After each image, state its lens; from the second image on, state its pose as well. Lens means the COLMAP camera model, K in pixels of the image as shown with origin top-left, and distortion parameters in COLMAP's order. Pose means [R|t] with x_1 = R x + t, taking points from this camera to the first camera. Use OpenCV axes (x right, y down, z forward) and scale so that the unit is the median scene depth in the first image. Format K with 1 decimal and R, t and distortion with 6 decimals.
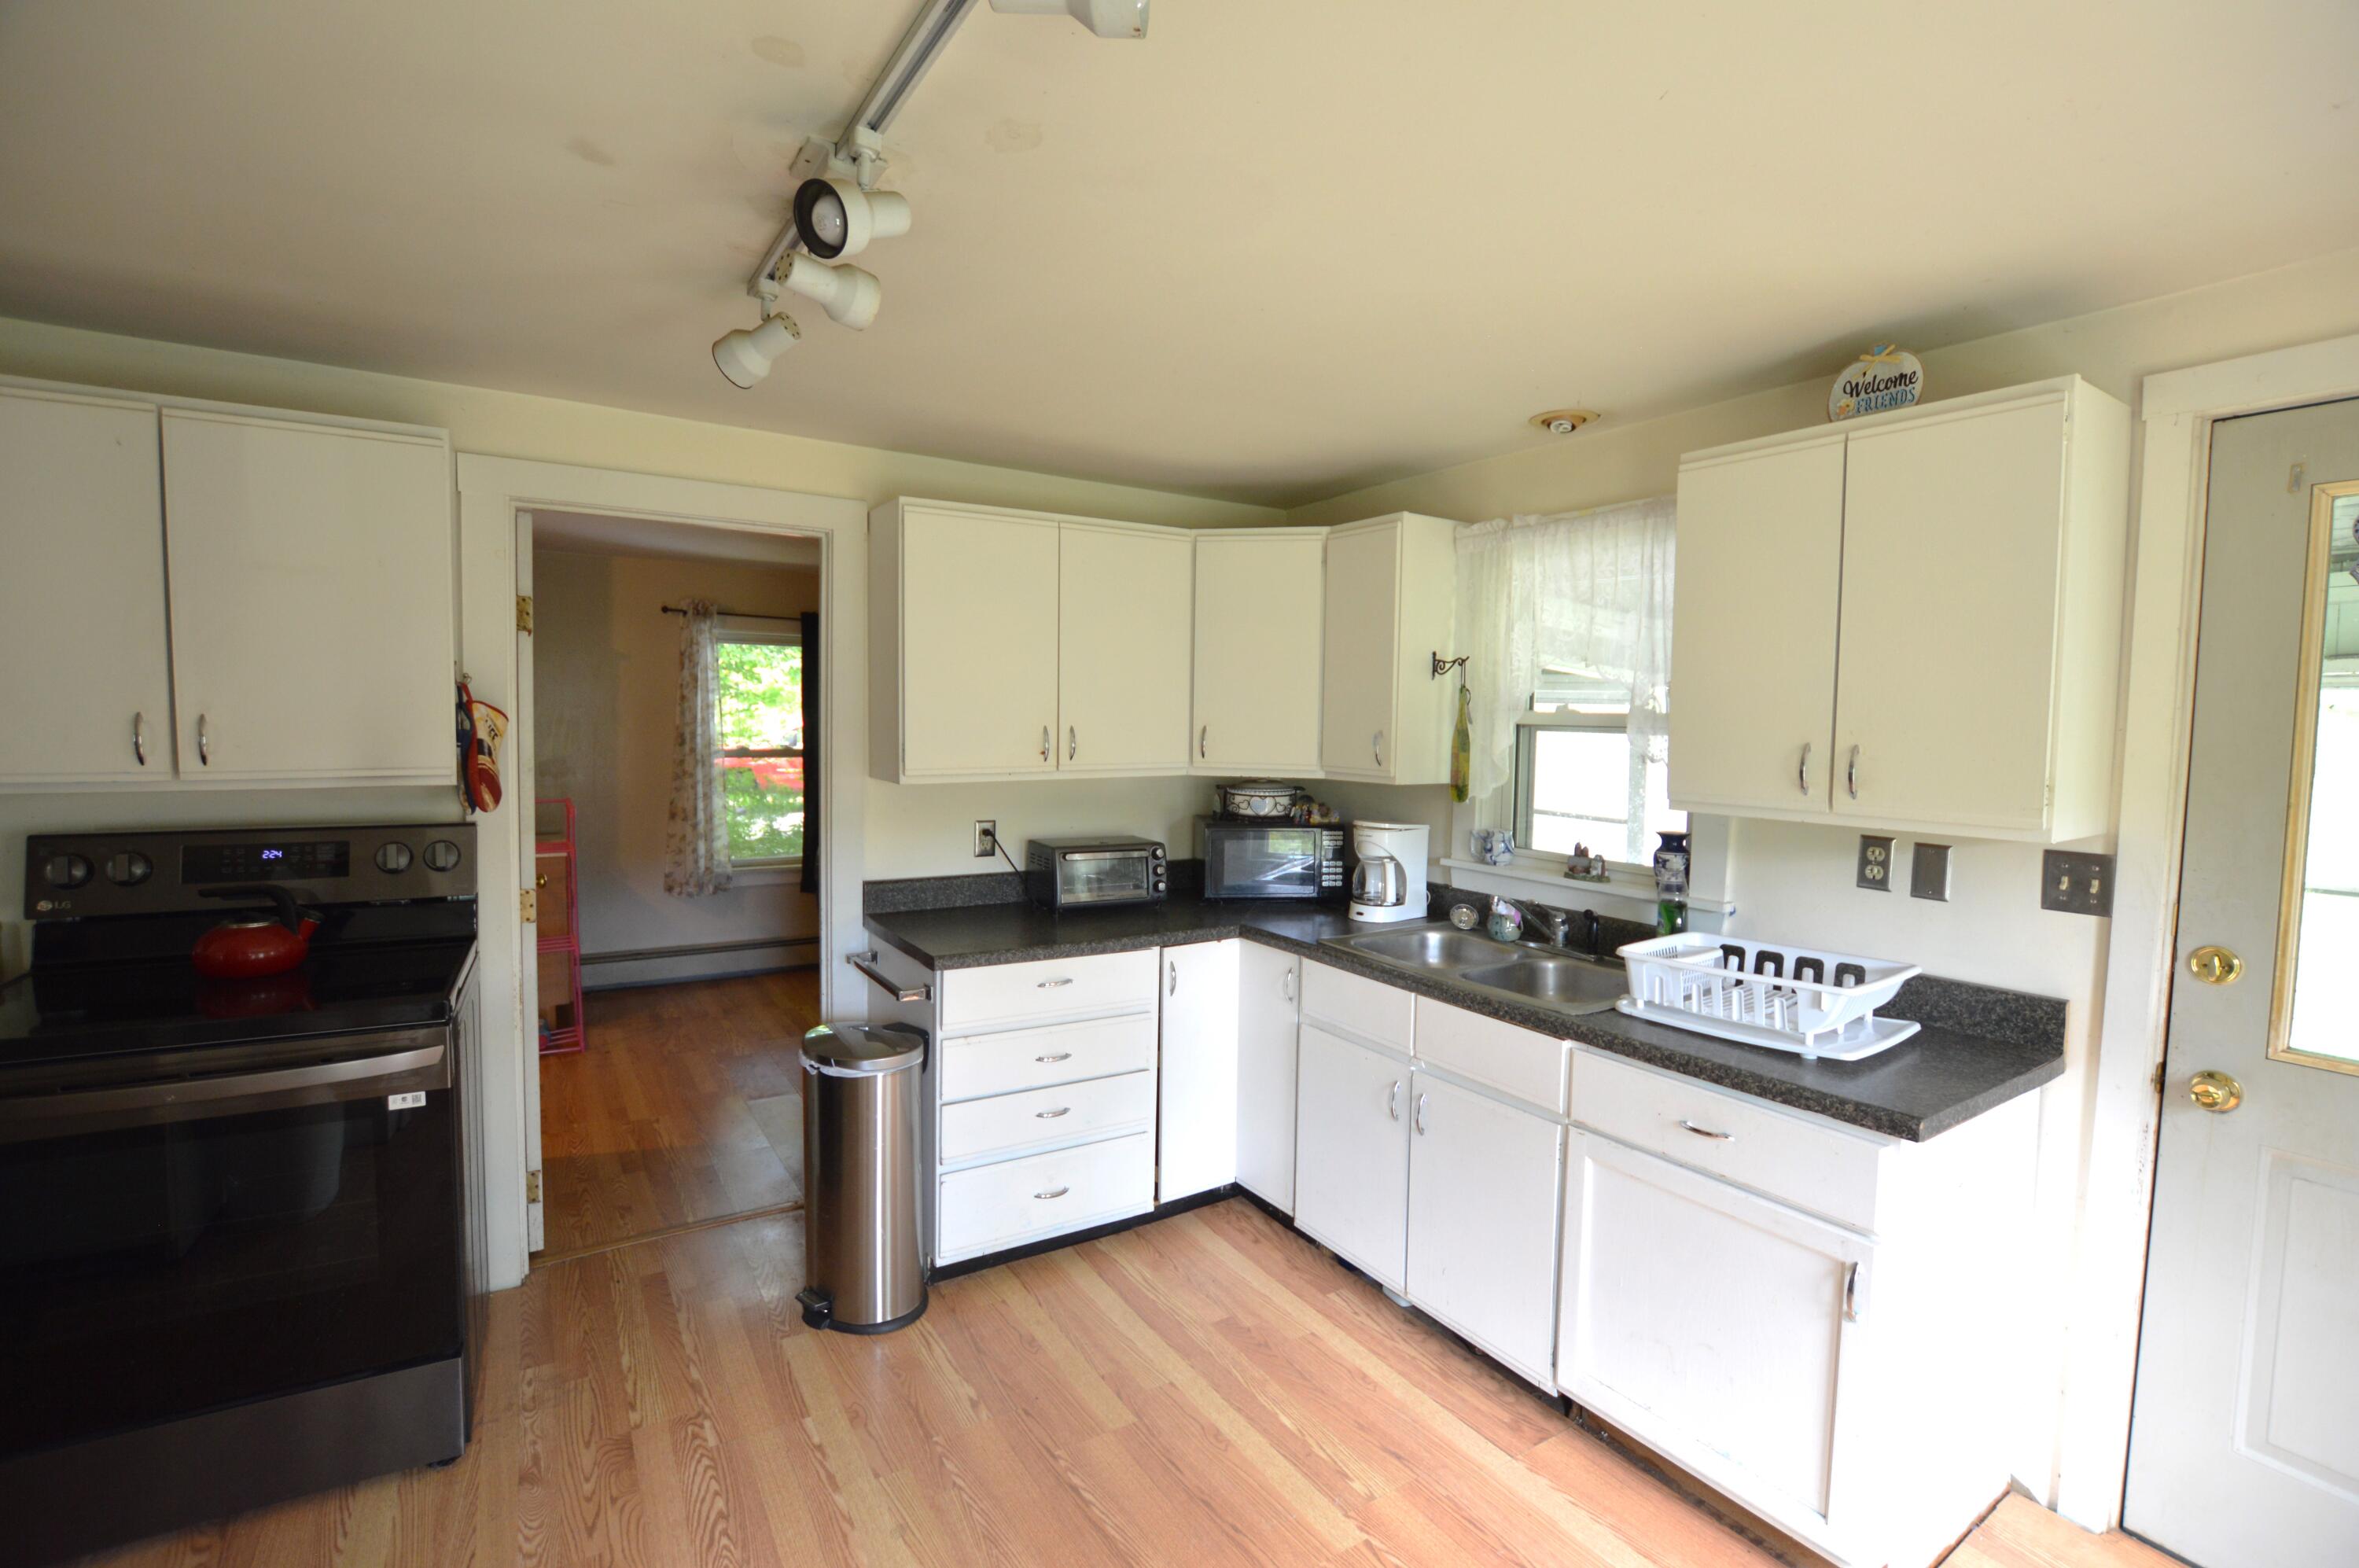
lens RADIAL K [[1056.4, 0, 1179.8], [0, 1056.4, 784.1], [0, 0, 1]] dist [-0.002774, -0.000038]
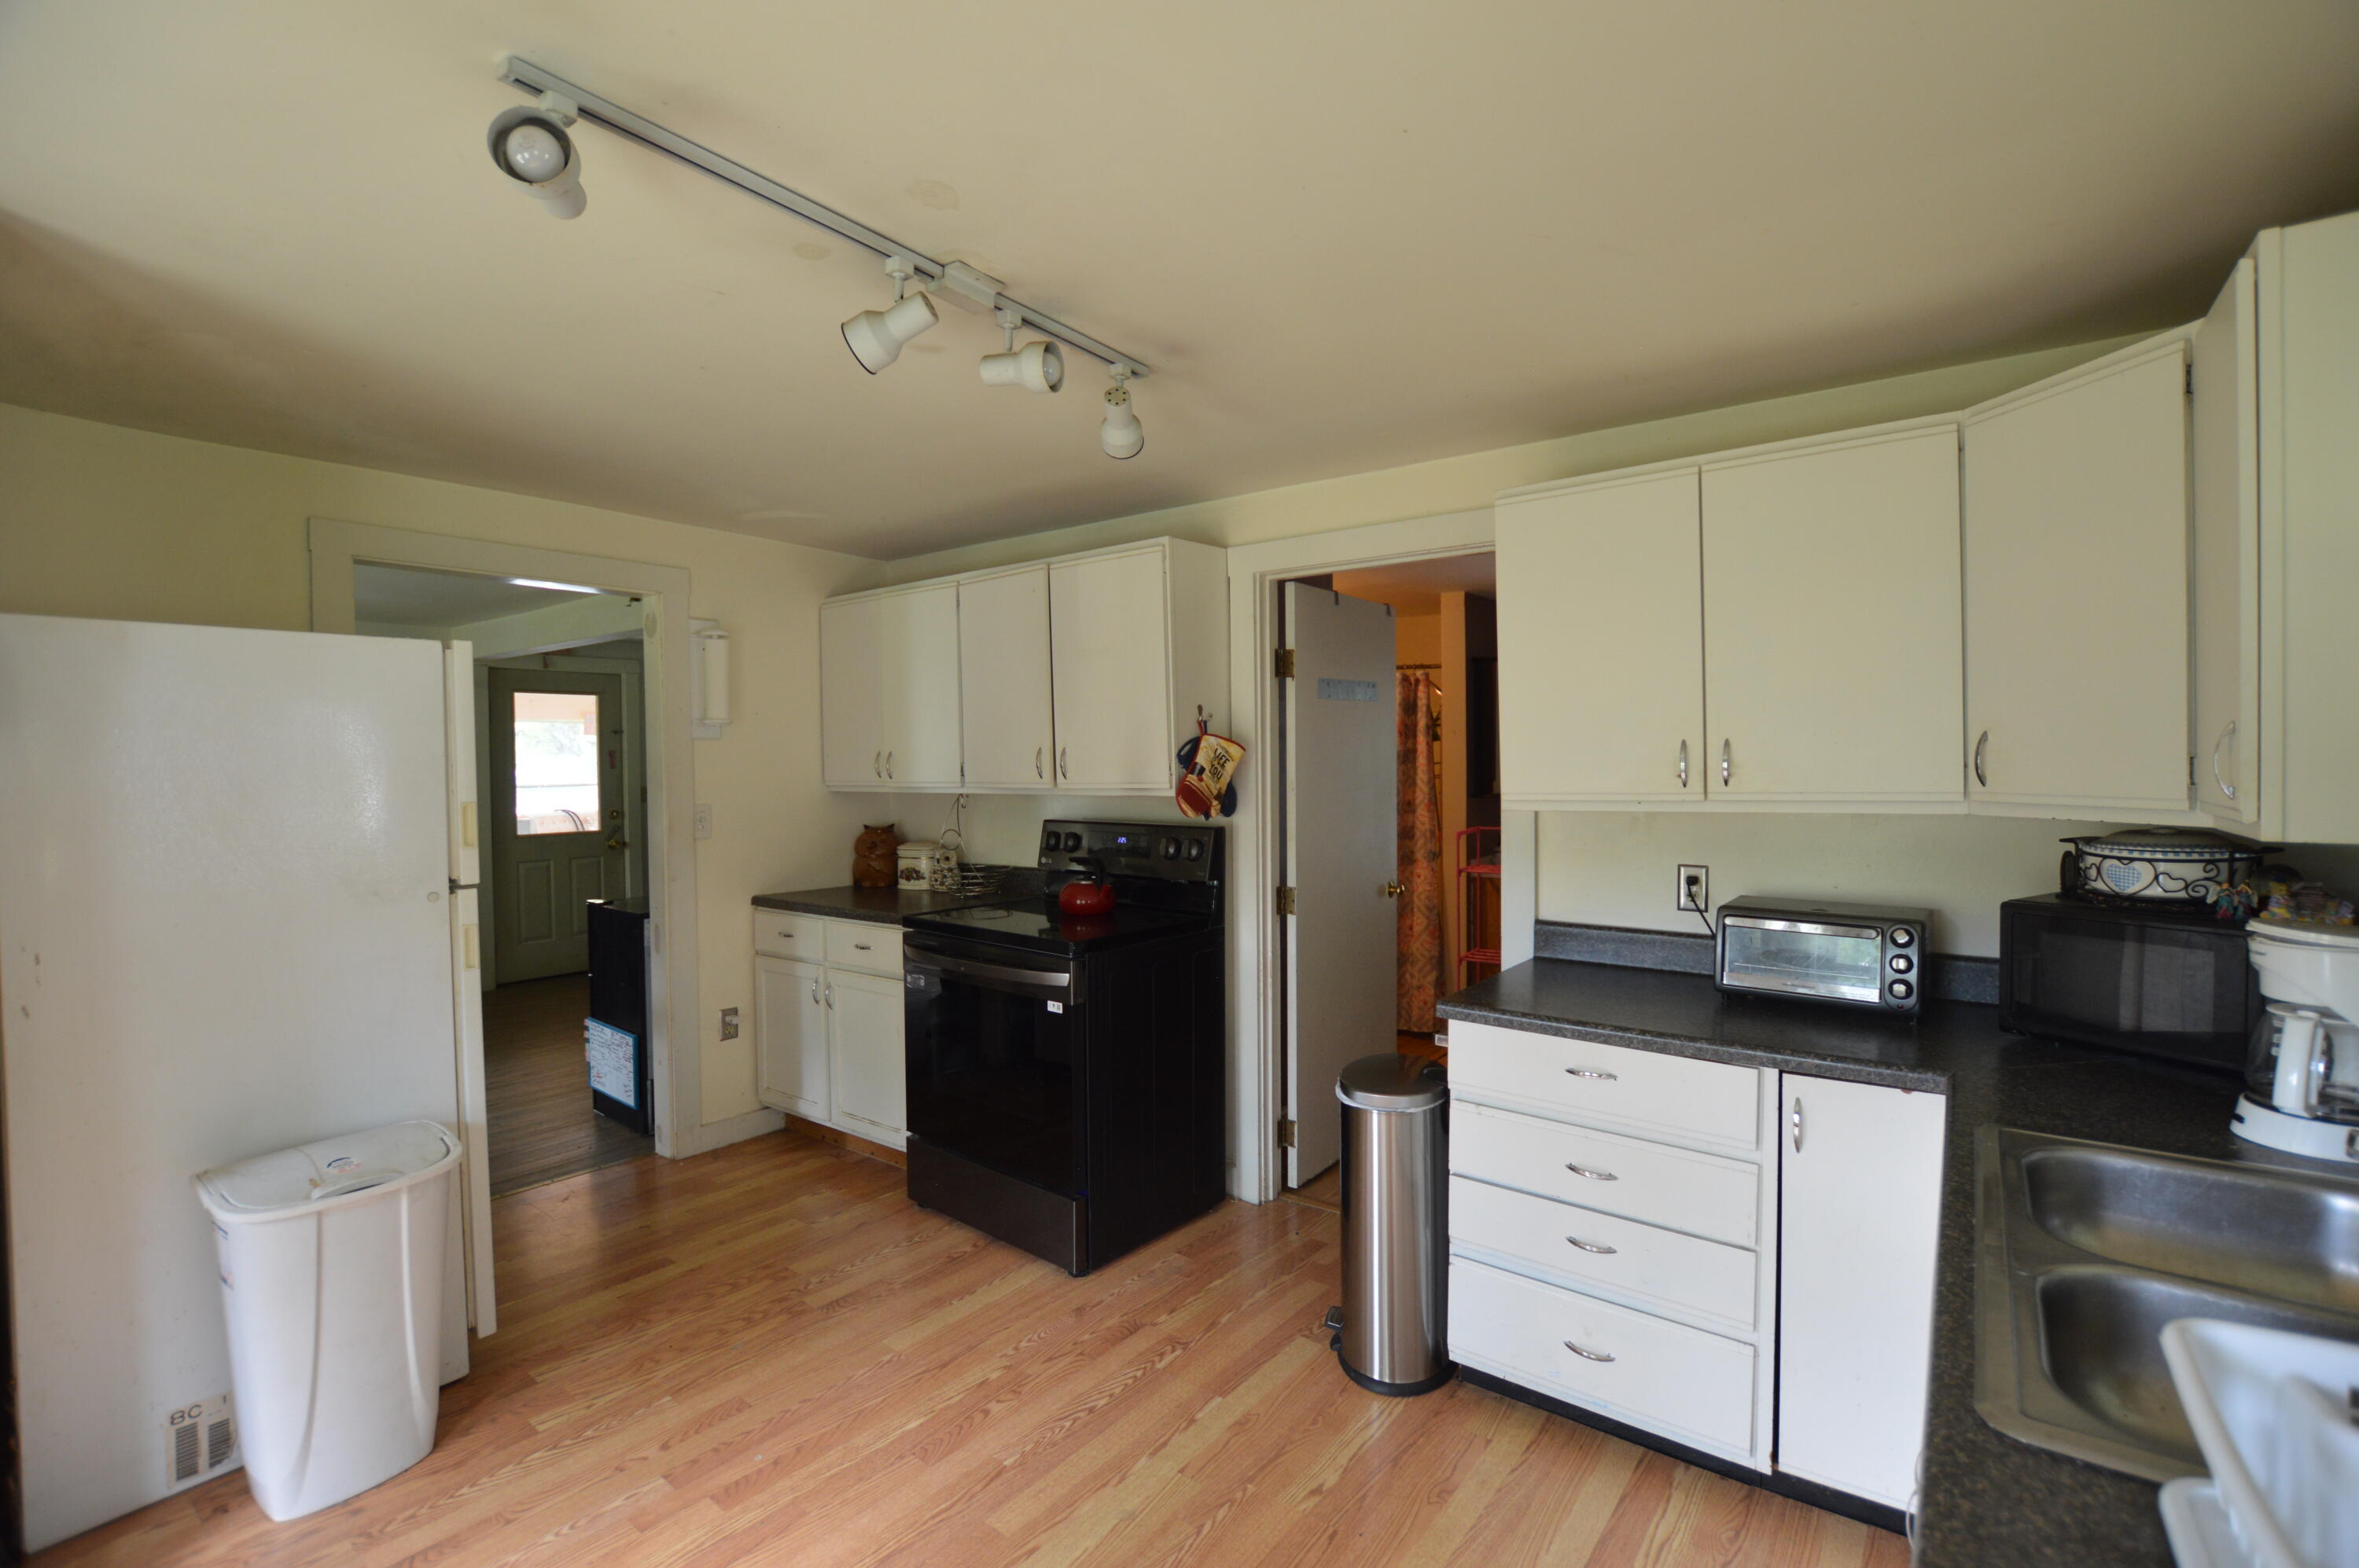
lens RADIAL K [[1056.4, 0, 1183.9], [0, 1056.4, 784.2], [0, 0, 1]] dist [-0.002774, -0.000038]
pose [[0.356005, 0.003984, -0.934476, 0.496958], [-0.044859, 0.998911, -0.012831, 0.002459], [0.933407, 0.046488, 0.355796, 0.451845]]
